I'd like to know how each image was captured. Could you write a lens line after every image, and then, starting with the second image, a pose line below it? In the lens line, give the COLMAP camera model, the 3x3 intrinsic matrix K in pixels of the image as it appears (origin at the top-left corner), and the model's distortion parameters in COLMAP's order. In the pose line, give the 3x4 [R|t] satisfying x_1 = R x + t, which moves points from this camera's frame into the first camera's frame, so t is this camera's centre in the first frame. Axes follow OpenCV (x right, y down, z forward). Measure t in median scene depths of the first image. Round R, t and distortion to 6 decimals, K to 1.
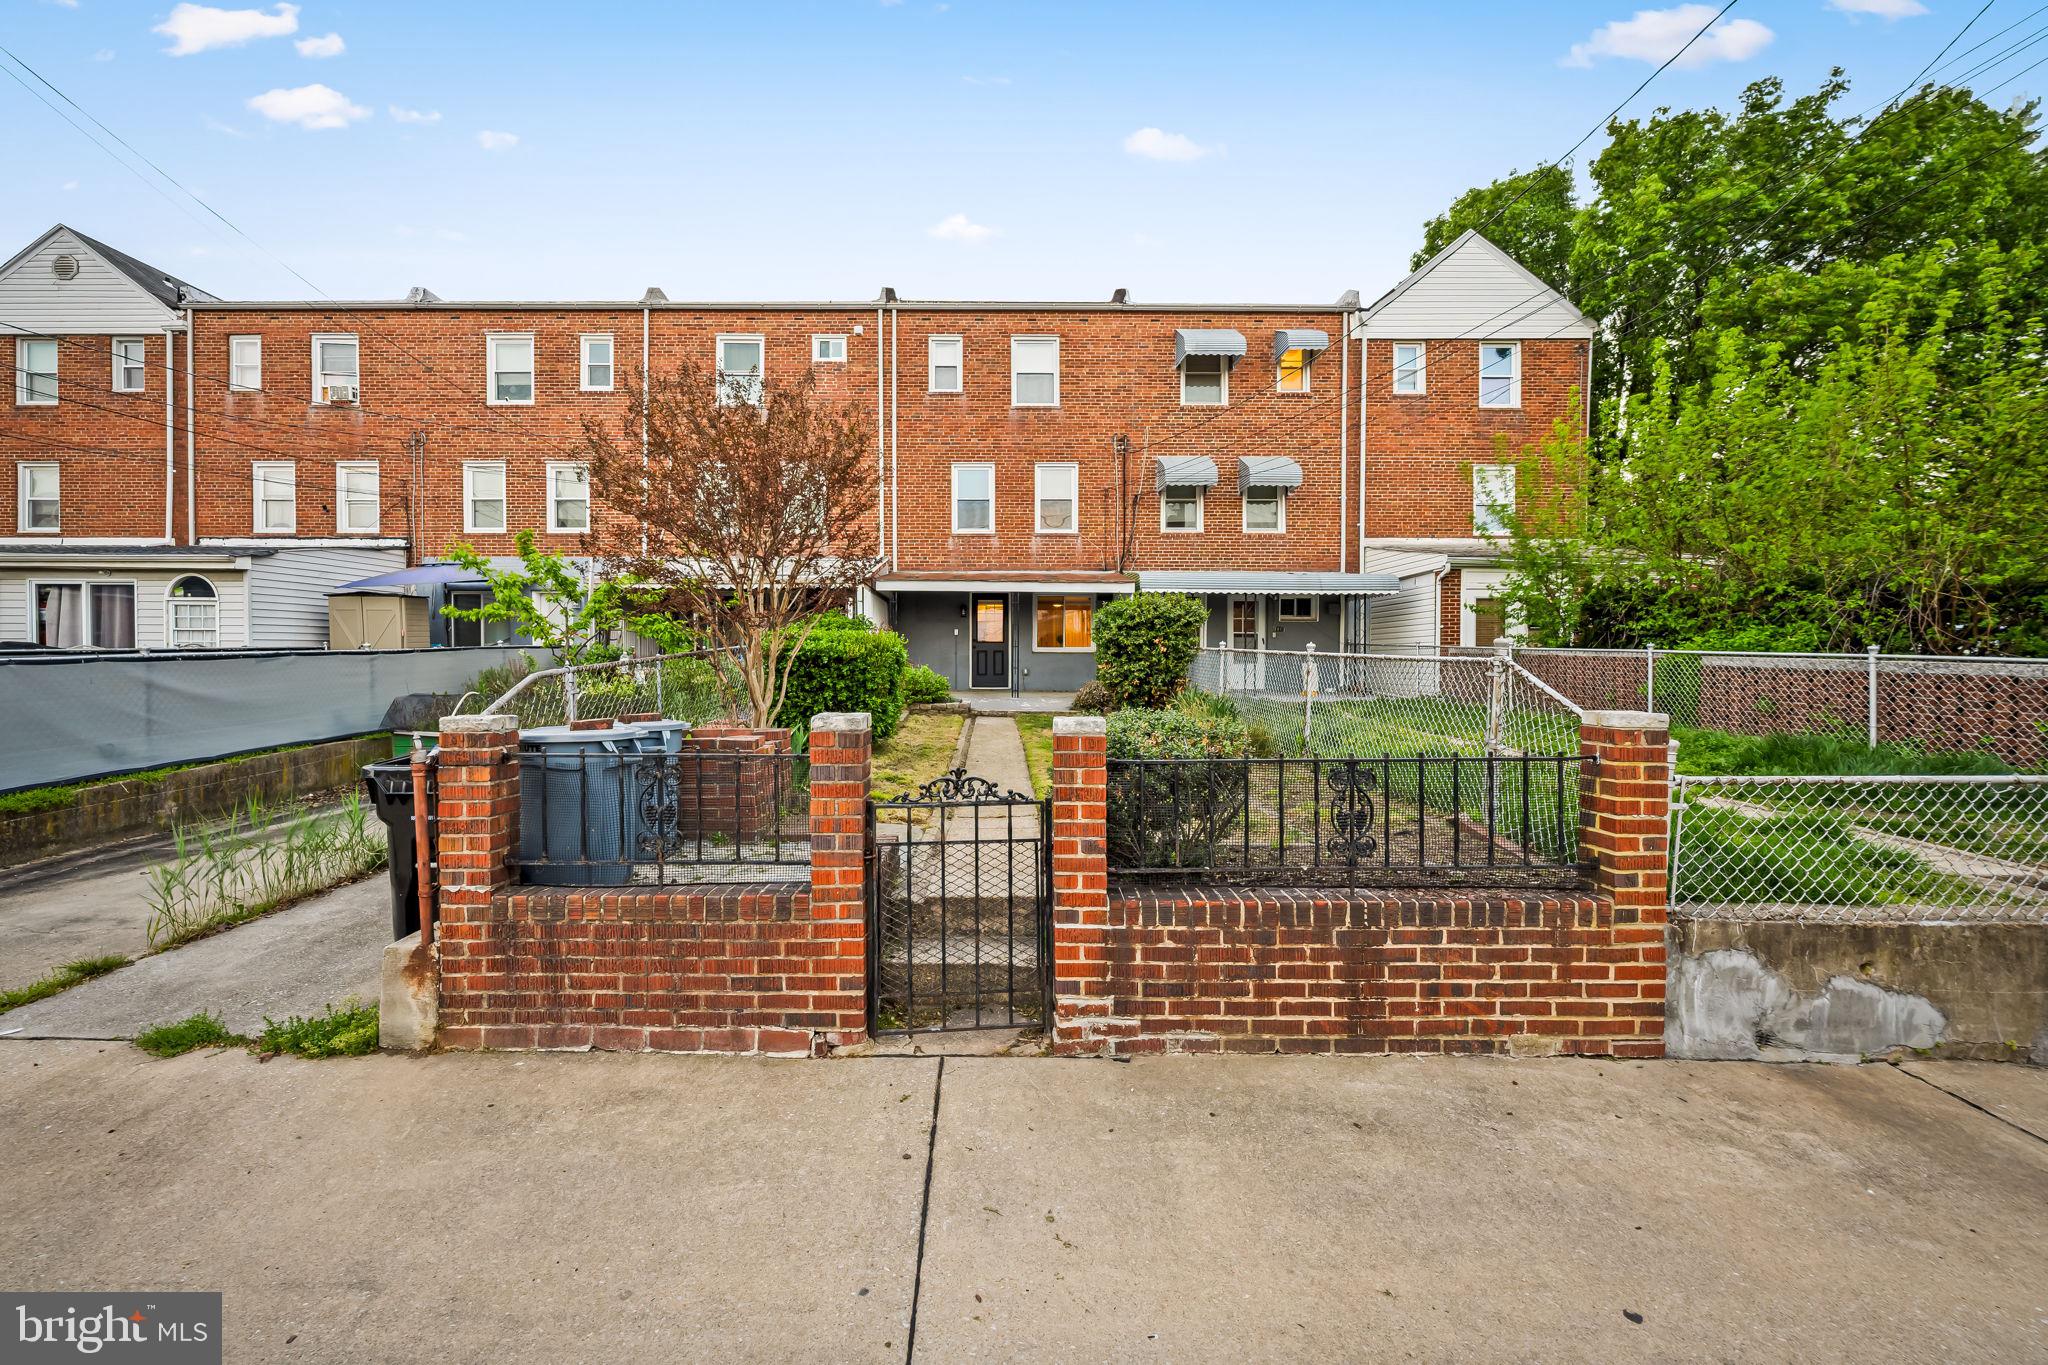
lens RADIAL K [[826.7, 0, 1022.7], [0, 826.7, 669.0], [0, 0, 1]] dist [-0.008073, 0.000535]
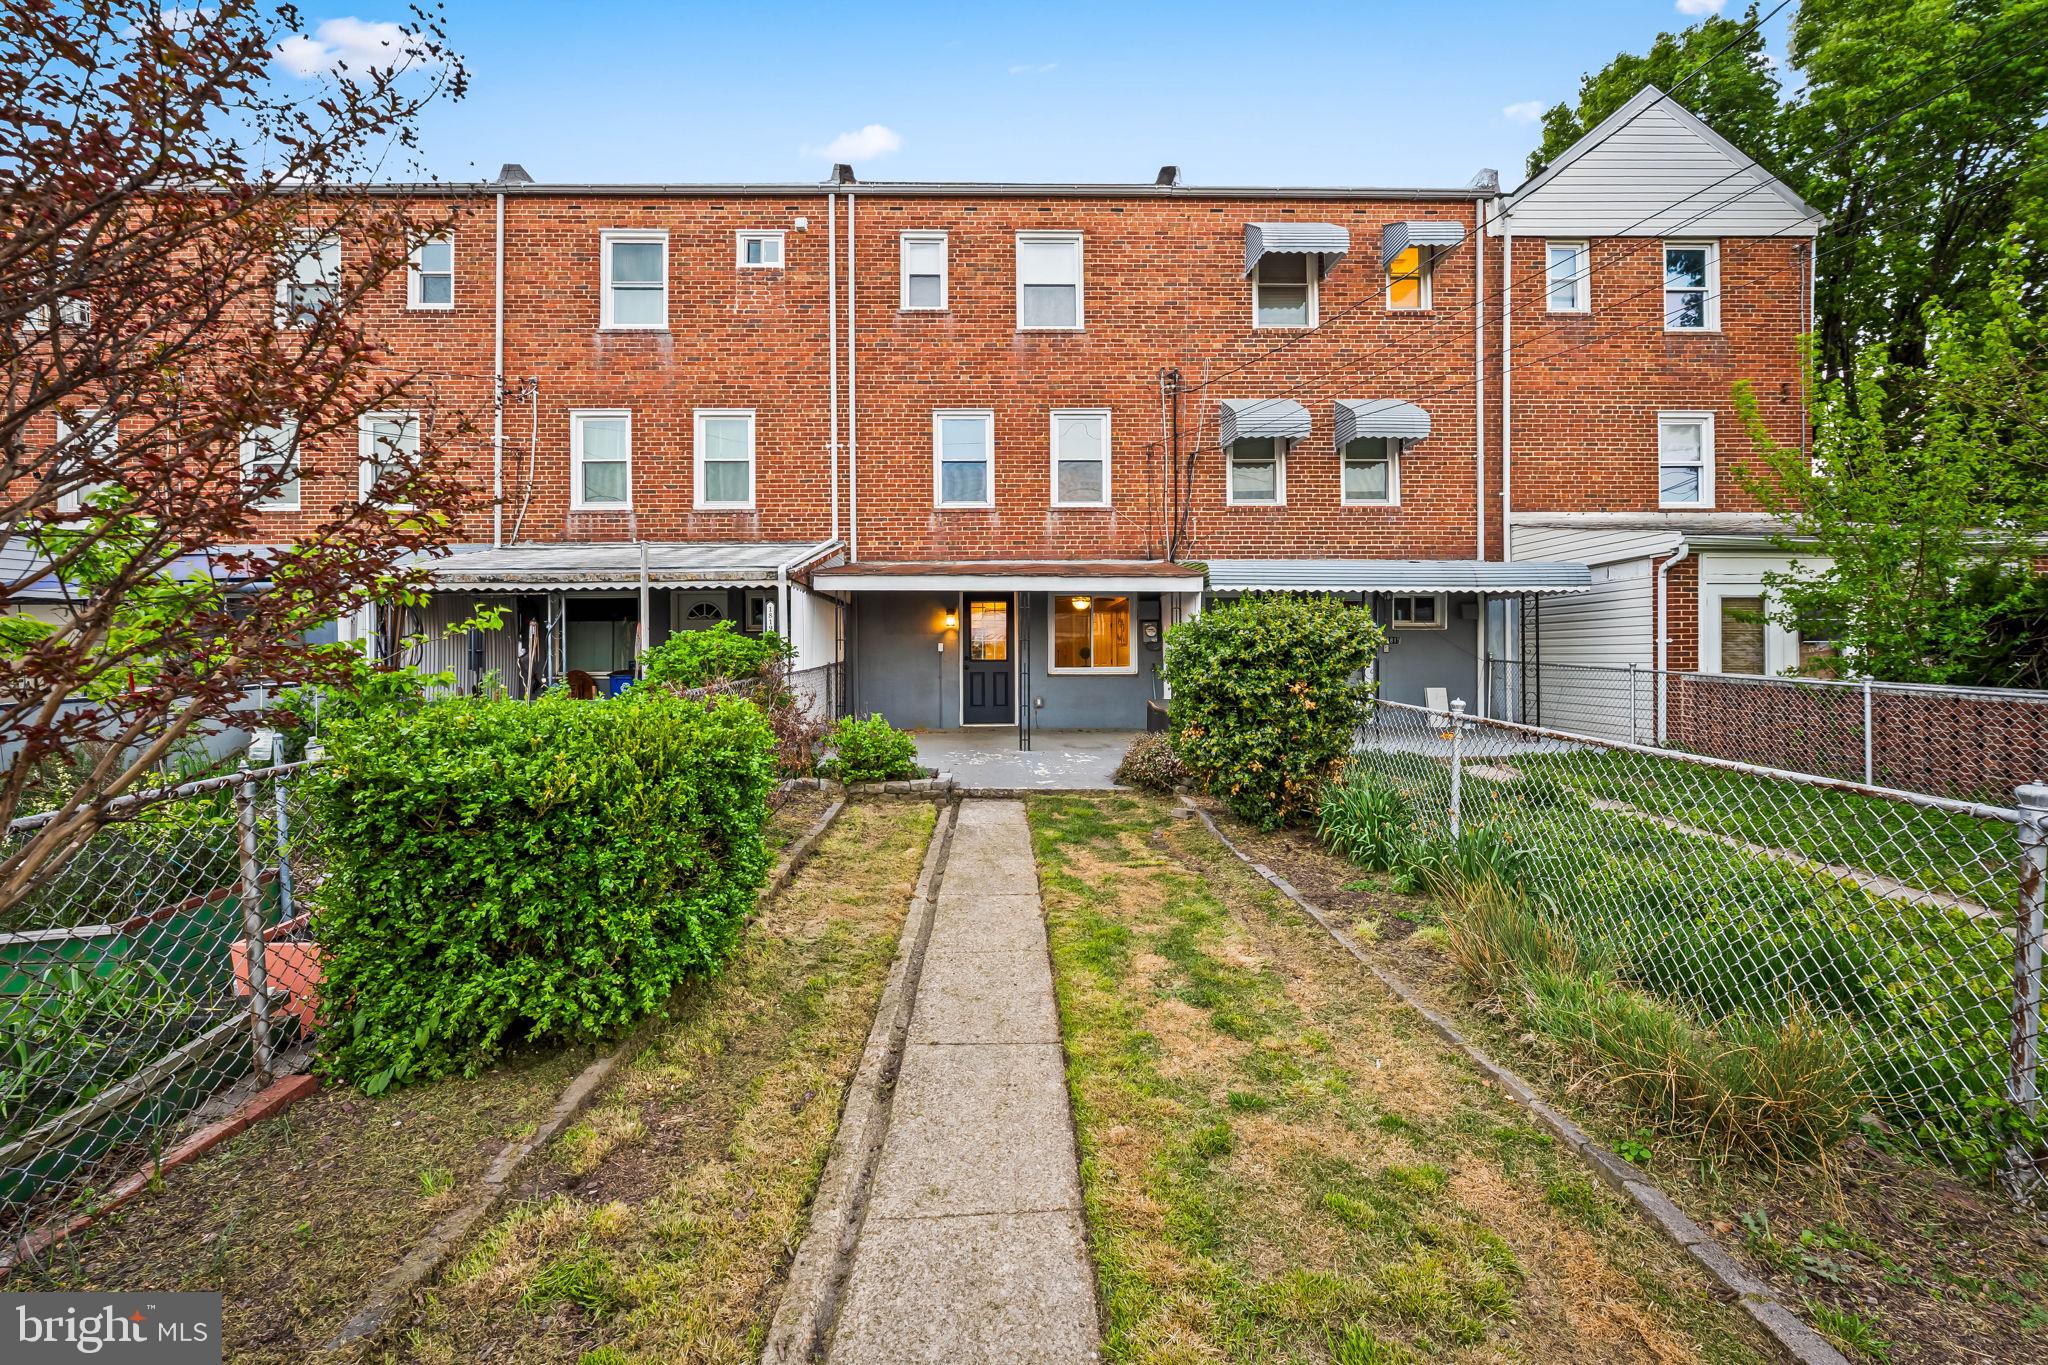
lens RADIAL K [[826.7, 0, 1022.7], [0, 826.7, 669.0], [0, 0, 1]] dist [-0.008073, 0.000535]
pose [[0.999961, -0.004804, -0.007346, -0.004576], [0.004858, 0.999962, 0.007303, -0.030600], [0.007311, -0.007339, 0.999946, 0.285861]]
